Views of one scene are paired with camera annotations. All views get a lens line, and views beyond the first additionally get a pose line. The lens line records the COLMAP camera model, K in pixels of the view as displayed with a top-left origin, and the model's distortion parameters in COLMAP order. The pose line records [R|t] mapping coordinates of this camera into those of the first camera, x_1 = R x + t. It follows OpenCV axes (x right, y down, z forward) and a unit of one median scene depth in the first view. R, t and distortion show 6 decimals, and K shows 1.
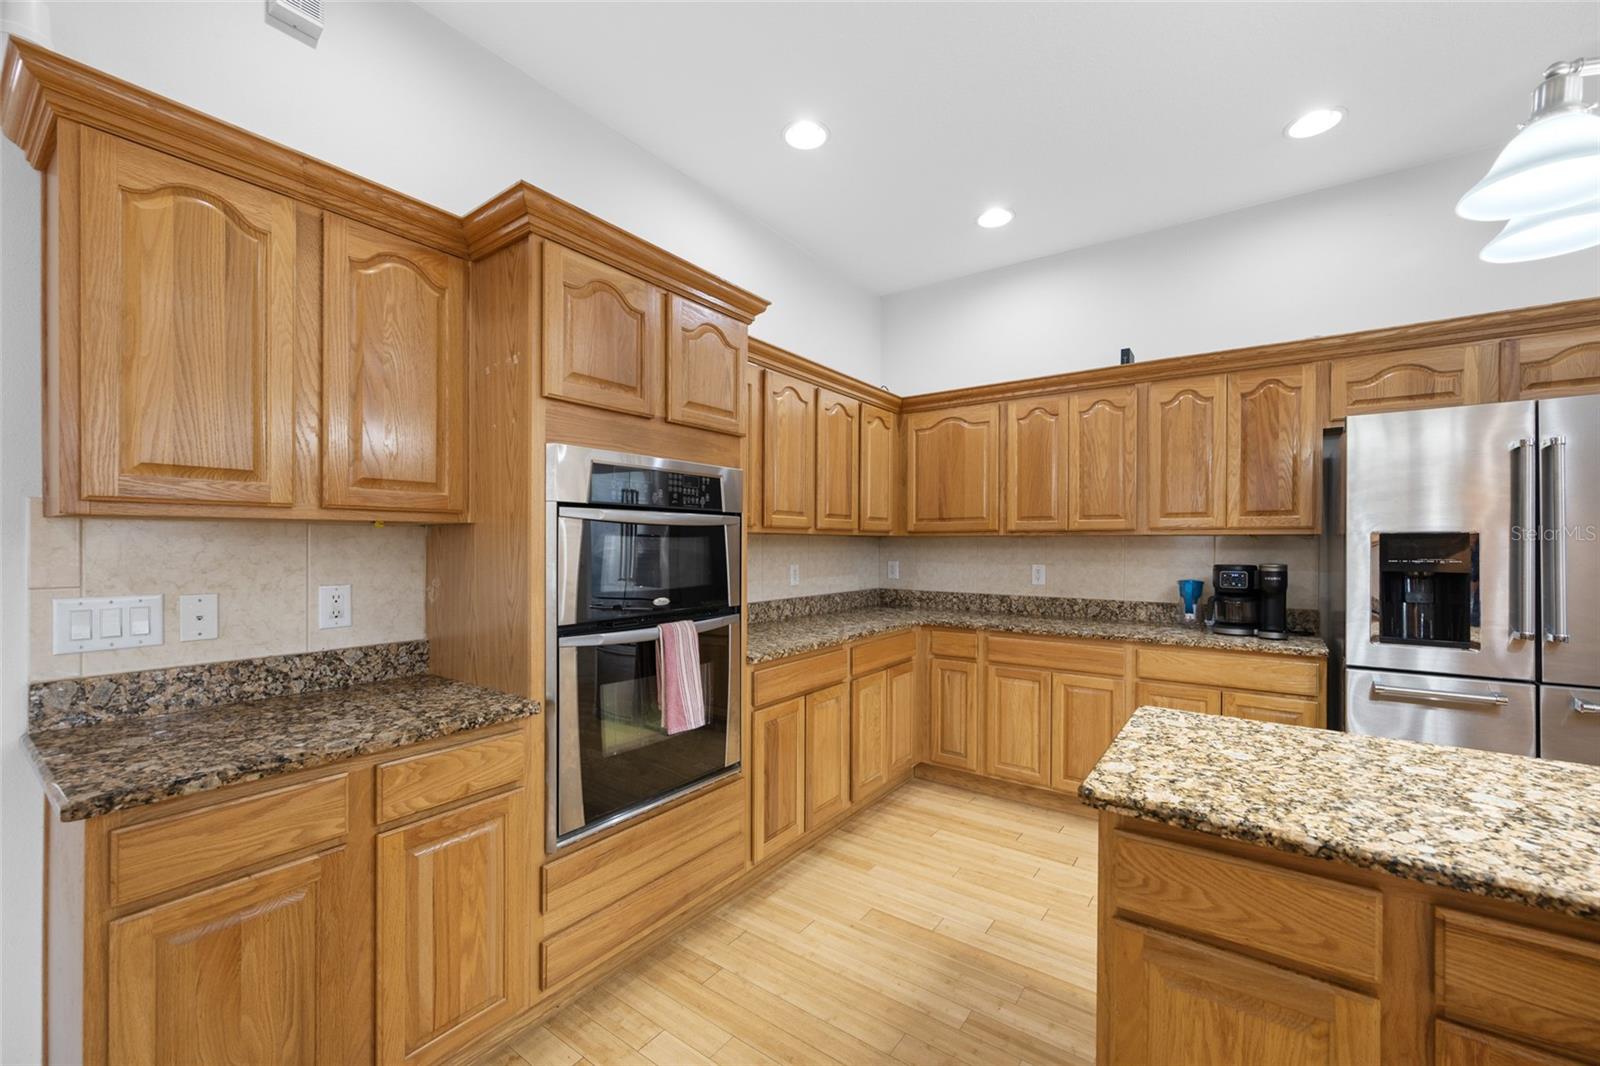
lens RADIAL K [[640.0, 0, 800.0], [0, 640.0, 533.0], [0, 0, 1]] dist [-0.000352, 0.000085]
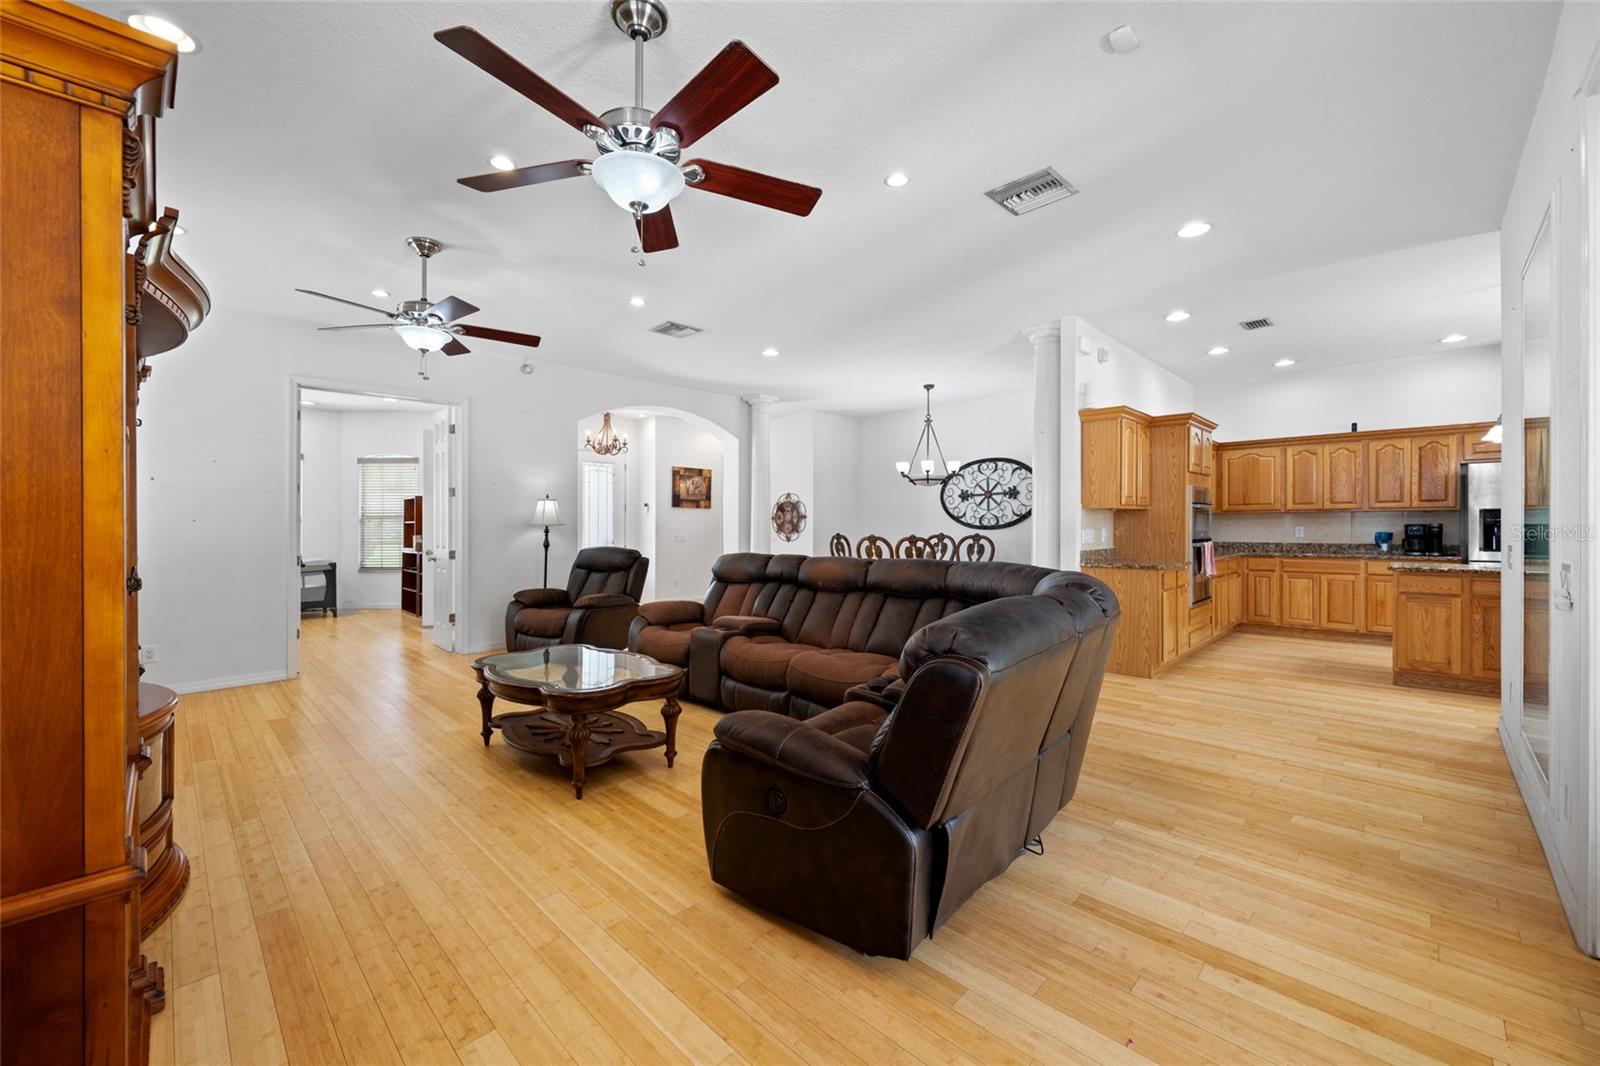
lens RADIAL K [[626.0, 0, 799.7], [0, 626.0, 519.1], [0, 0, 1]] dist [0.000530, 0.000020]
pose [[0.988276, -0.010564, -0.152310, -1.016223], [0.011345, 0.999927, 0.004259, -0.000337], [0.152254, -0.005937, 0.988324, -1.358586]]
